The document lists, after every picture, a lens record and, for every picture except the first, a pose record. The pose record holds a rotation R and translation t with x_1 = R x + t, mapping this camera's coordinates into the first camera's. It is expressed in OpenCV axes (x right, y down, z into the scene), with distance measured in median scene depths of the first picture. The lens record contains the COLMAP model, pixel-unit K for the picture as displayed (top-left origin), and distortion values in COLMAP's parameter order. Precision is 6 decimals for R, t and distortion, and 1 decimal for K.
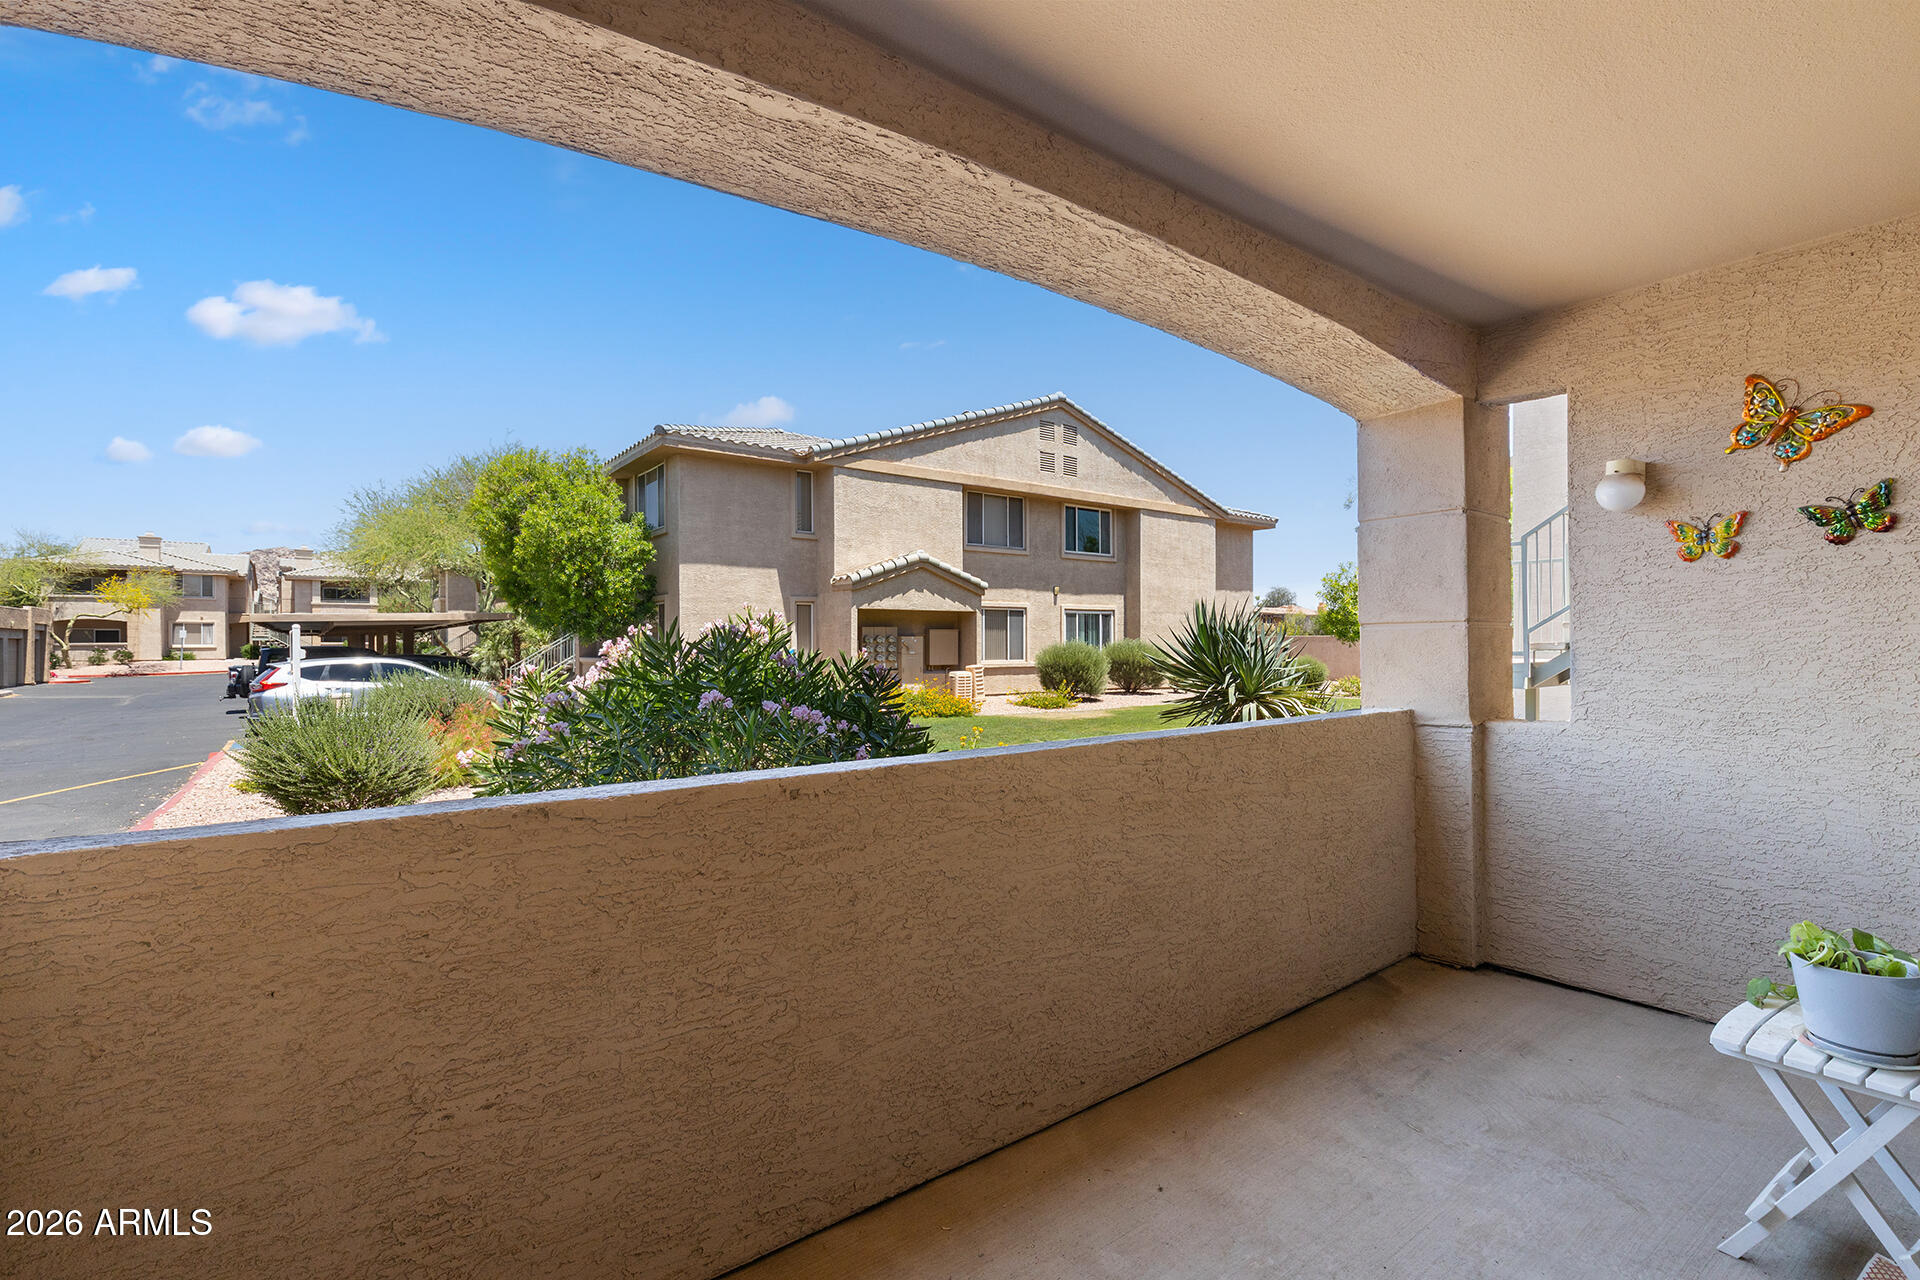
lens RADIAL K [[860.9, 0, 958.8], [0, 860.9, 655.5], [0, 0, 1]] dist [0.000903, 0.000236]
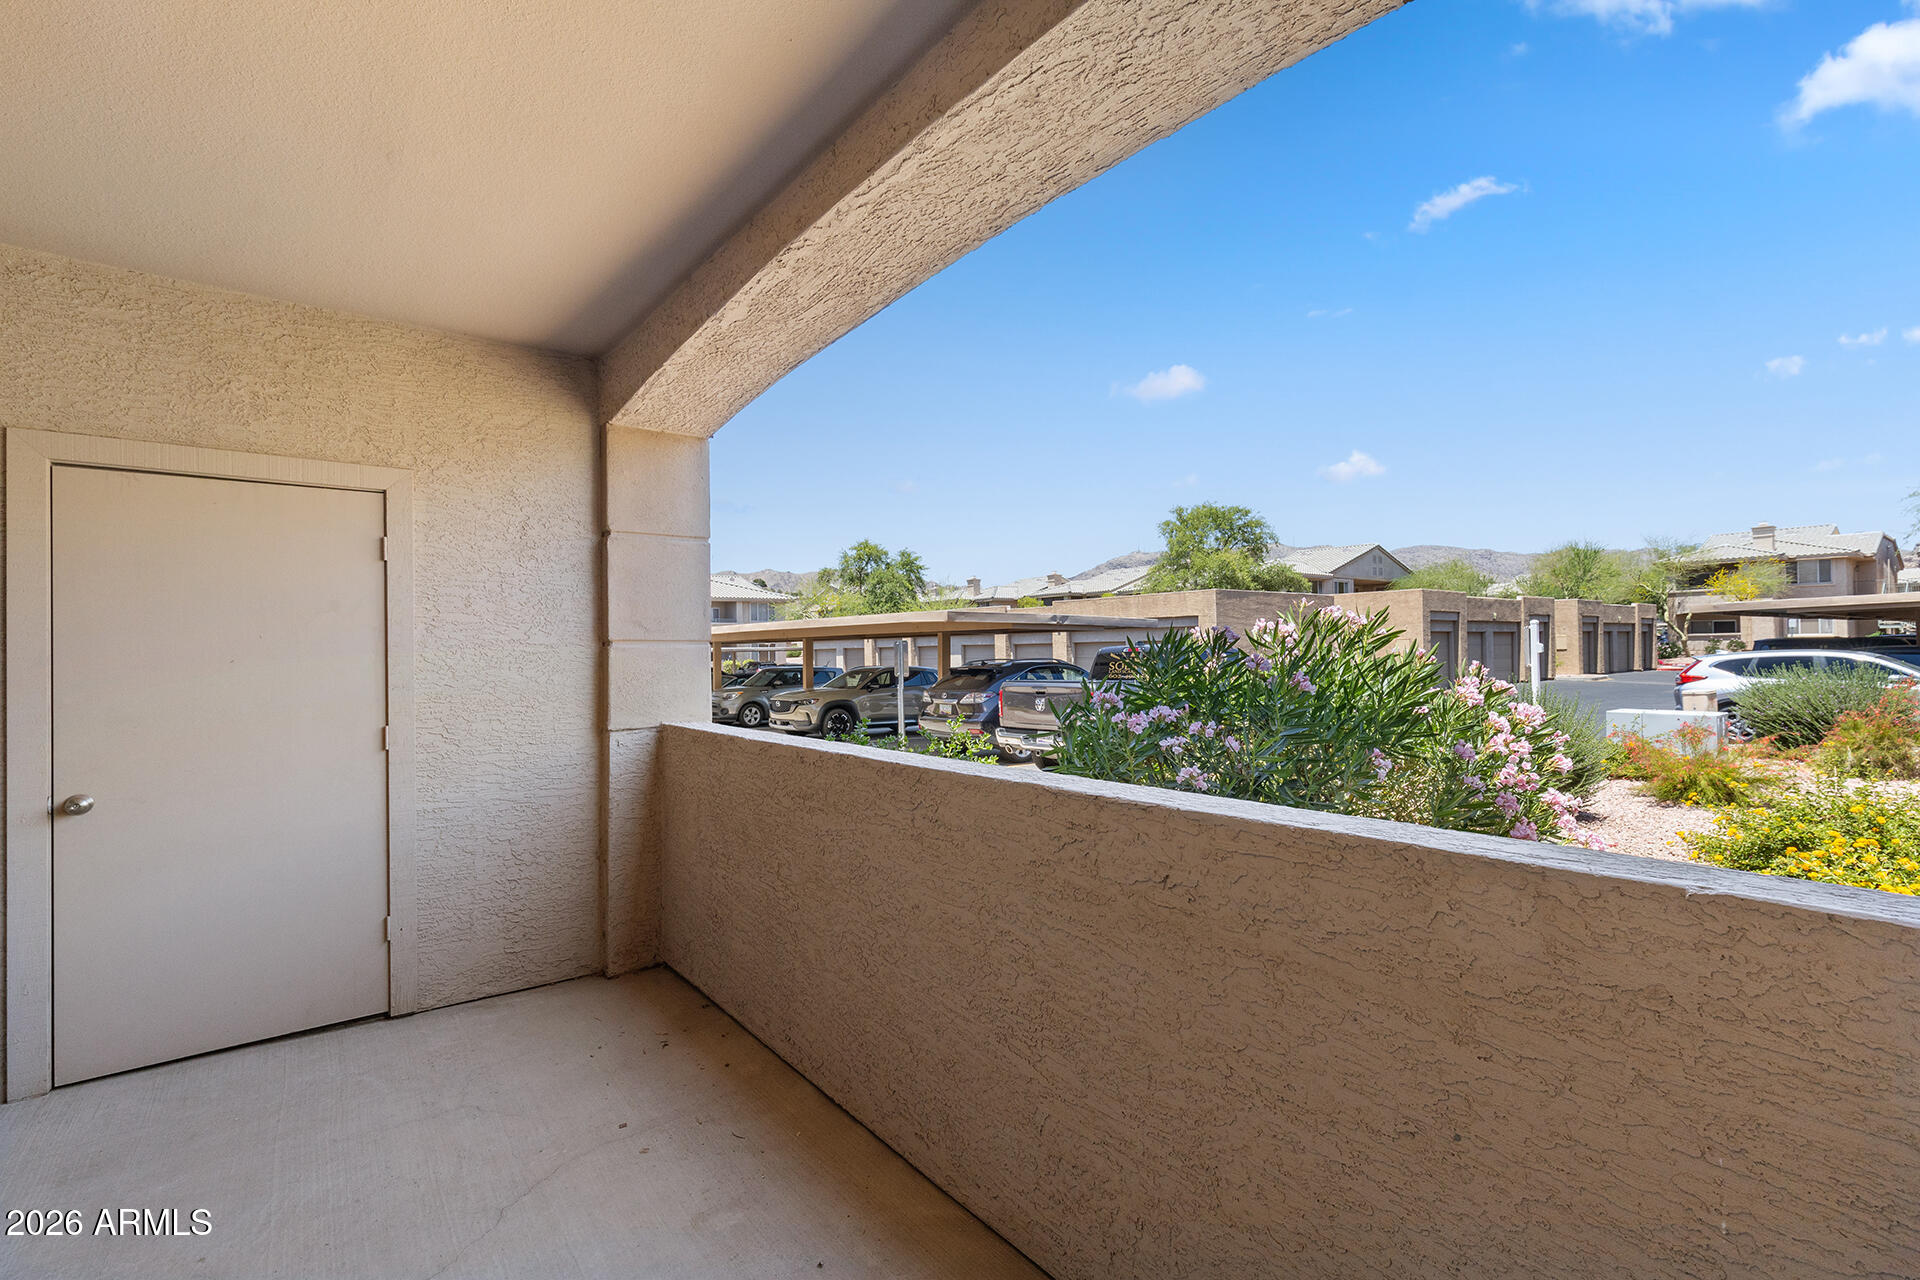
lens RADIAL K [[860.9, 0, 959.7], [0, 860.9, 657.0], [0, 0, 1]] dist [0.000903, 0.000236]
pose [[0.011343, 0.010197, -0.999884, 0.974002], [0.004837, 0.999936, 0.010252, -0.017382], [0.999924, -0.004953, 0.011293, 0.987429]]
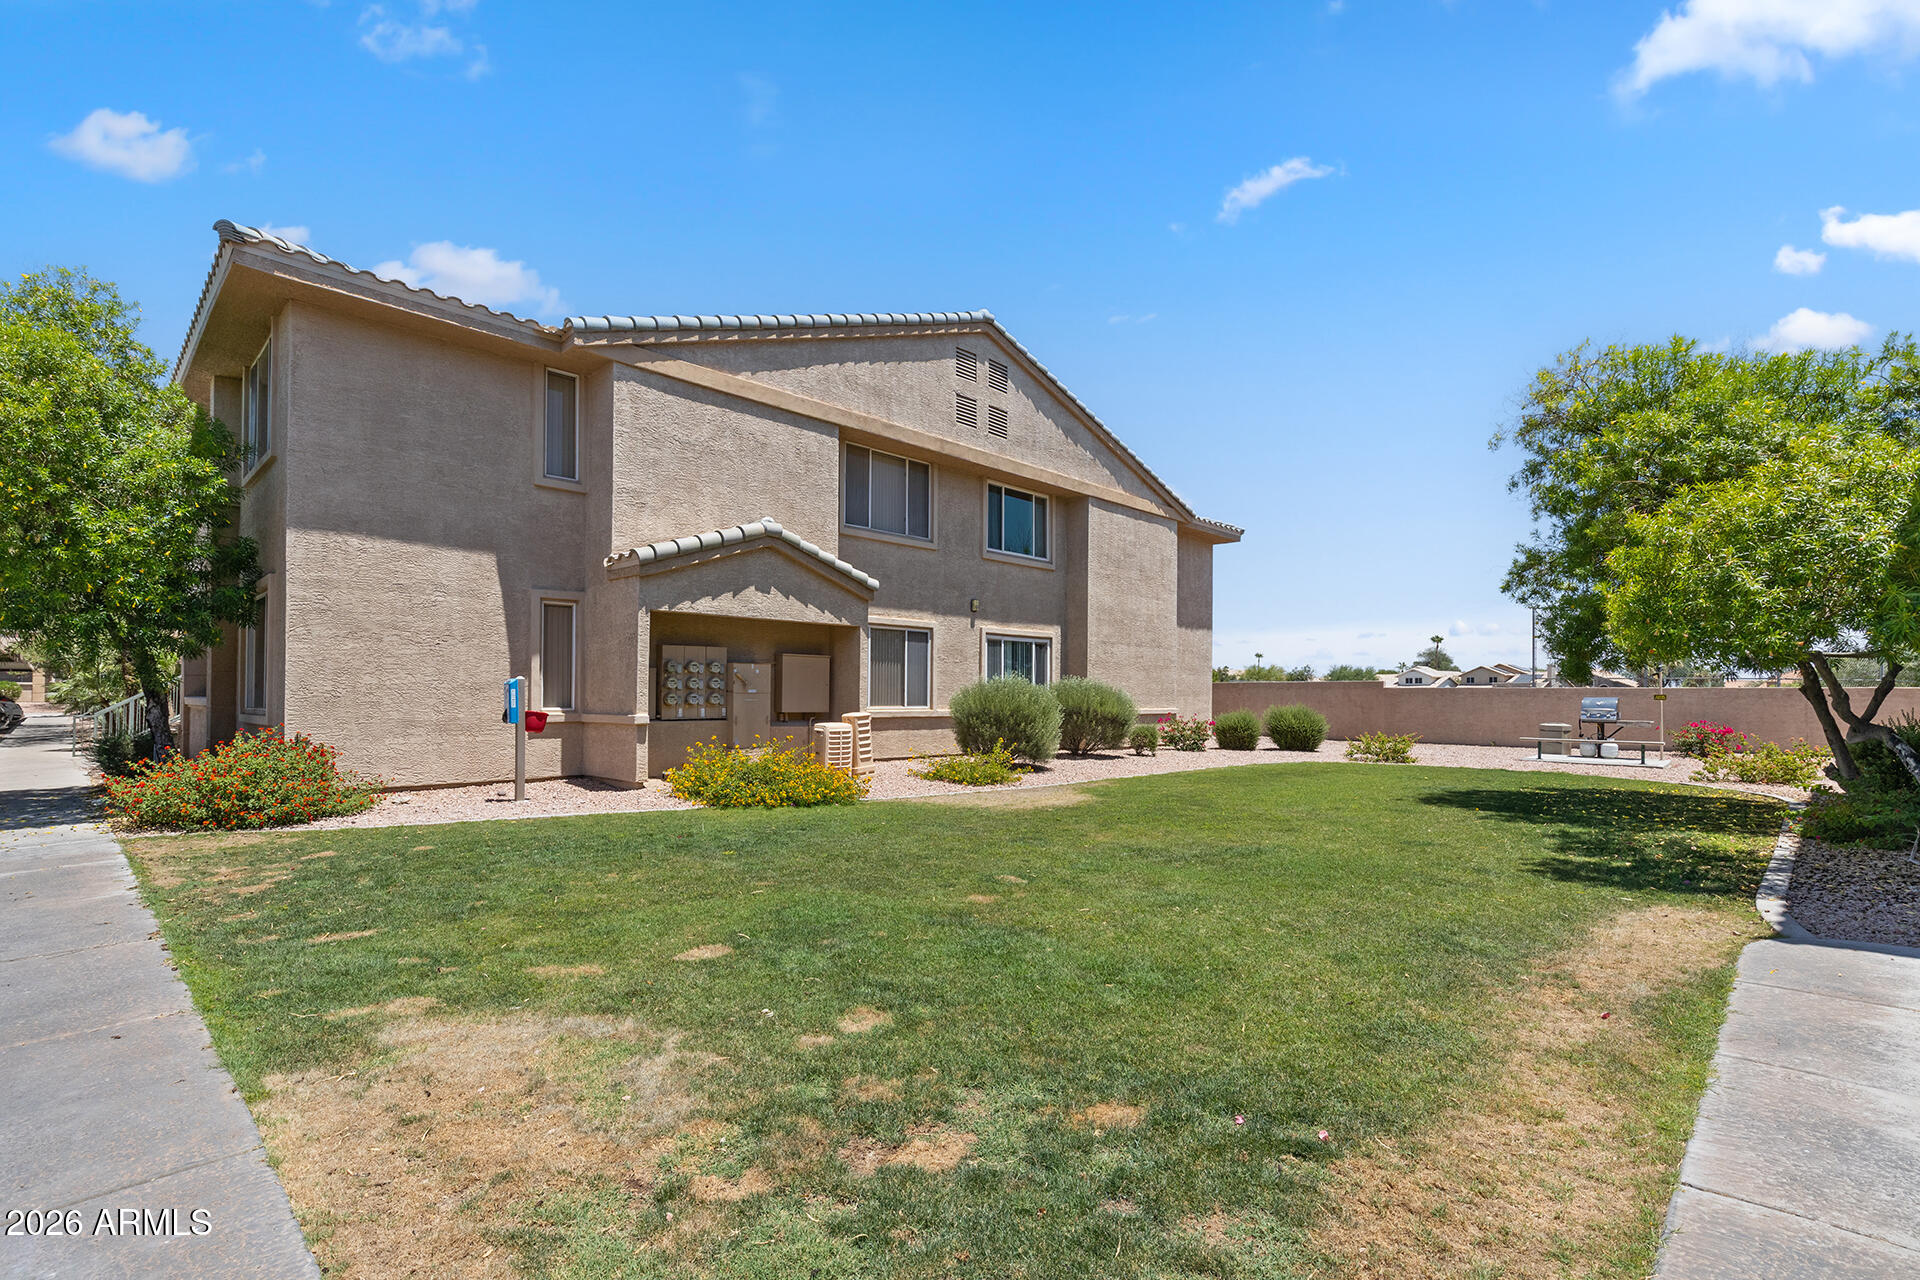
lens RADIAL K [[860.9, 0, 938.9], [0, 860.9, 695.5], [0, 0, 1]] dist [0.000903, 0.000236]
pose [[0.991613, 0.010273, 0.128837, -0.002375], [-0.008524, 0.999864, -0.014118, 0.006284], [-0.128964, 0.012901, 0.991565, 0.354961]]
